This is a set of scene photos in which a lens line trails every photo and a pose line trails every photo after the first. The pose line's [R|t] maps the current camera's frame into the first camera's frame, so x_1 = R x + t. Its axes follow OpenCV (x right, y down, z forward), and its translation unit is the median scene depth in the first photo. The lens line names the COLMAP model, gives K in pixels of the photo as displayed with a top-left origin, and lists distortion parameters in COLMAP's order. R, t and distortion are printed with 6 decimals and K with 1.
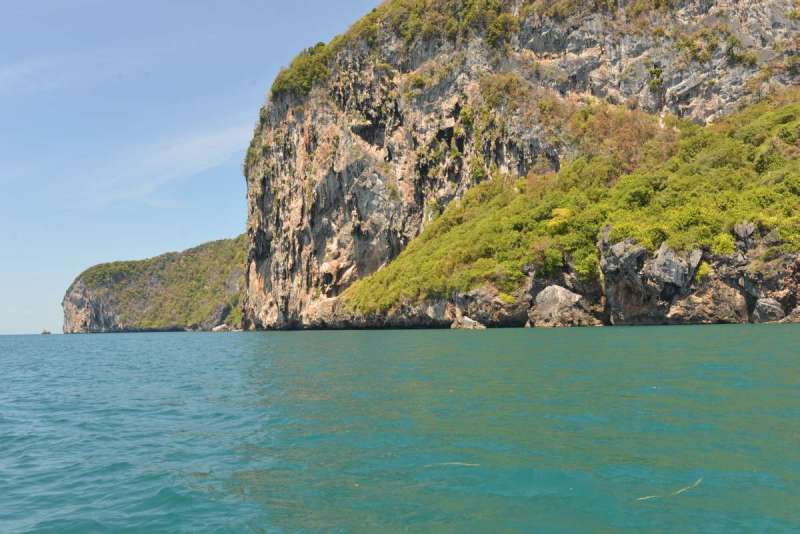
lens RADIAL K [[660.2, 0, 400.0], [0, 660.2, 265.8], [0, 0, 1]] dist [-0.016308, -0.007296]
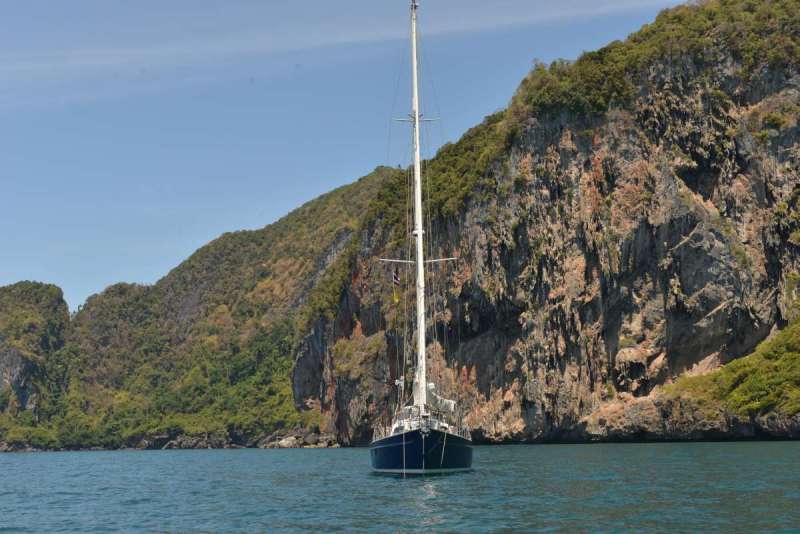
lens RADIAL K [[1005.1, 0, 400.0], [0, 1005.1, 266.7], [0, 0, 1]] dist [-0.006869, 0.000000]
pose [[0.936346, 0.065817, 0.344853, -0.736086], [-0.034581, 0.994784, -0.095965, 0.020834], [-0.349371, 0.077931, 0.933738, 0.054833]]
